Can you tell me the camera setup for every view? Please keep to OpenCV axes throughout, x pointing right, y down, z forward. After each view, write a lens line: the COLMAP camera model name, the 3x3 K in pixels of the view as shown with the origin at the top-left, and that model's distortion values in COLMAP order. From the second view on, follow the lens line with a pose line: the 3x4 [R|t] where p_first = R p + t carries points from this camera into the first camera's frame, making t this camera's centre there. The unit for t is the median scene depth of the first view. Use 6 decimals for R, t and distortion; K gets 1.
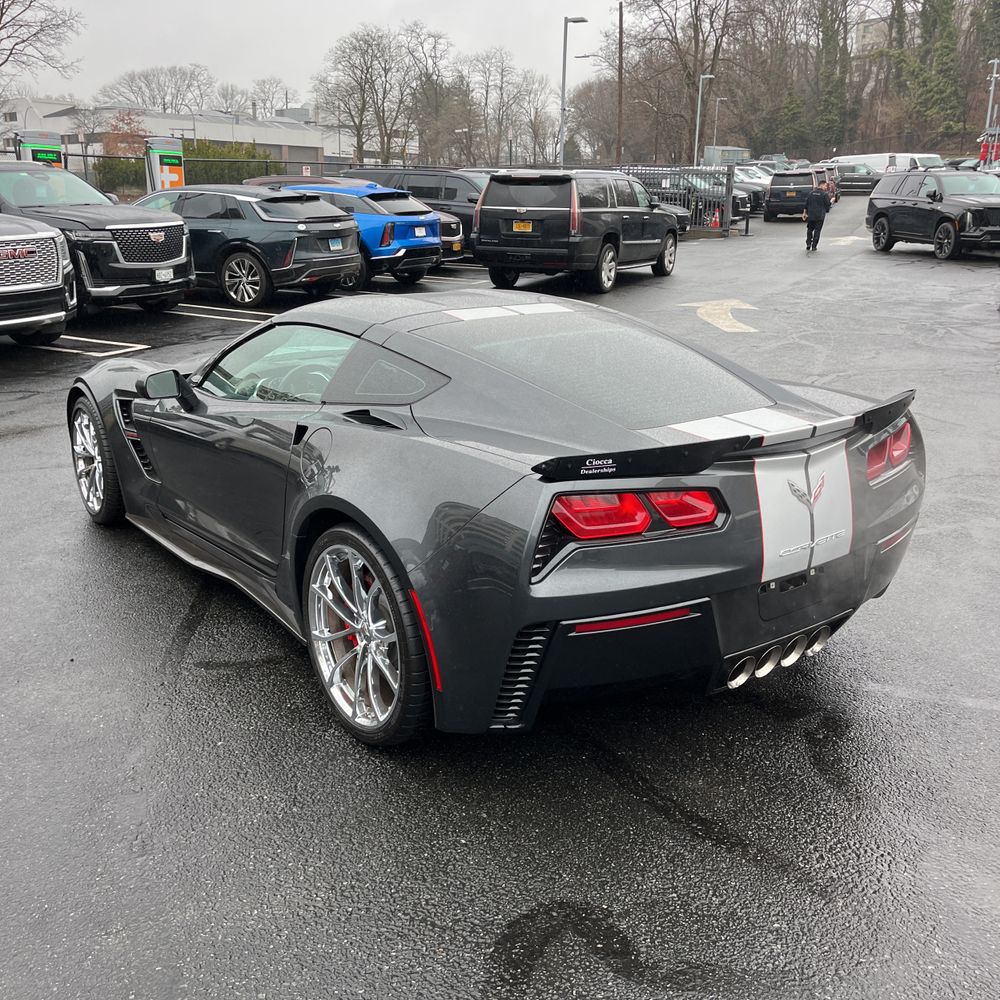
lens RADIAL K [[995.5, 0, 502.9], [0, 995.5, 509.1], [0, 0, 1]] dist [0.036088, -0.030716]
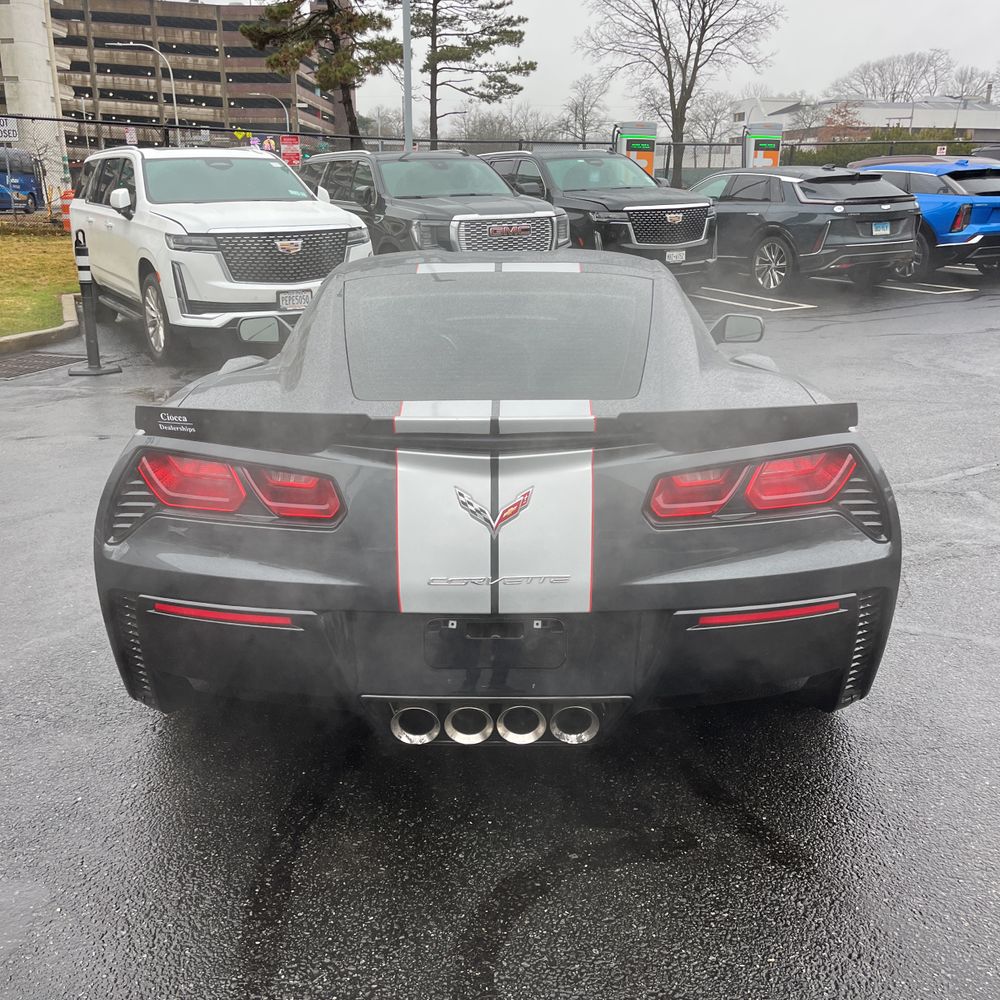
lens RADIAL K [[999.6, 0, 497.8], [0, 999.6, 520.7], [0, 0, 1]] dist [0.040868, -0.021406]
pose [[0.799420, 0.179197, -0.573425, 0.129006], [-0.170384, 0.982915, 0.069628, -0.010638], [0.576105, 0.042040, 0.816294, 0.071828]]
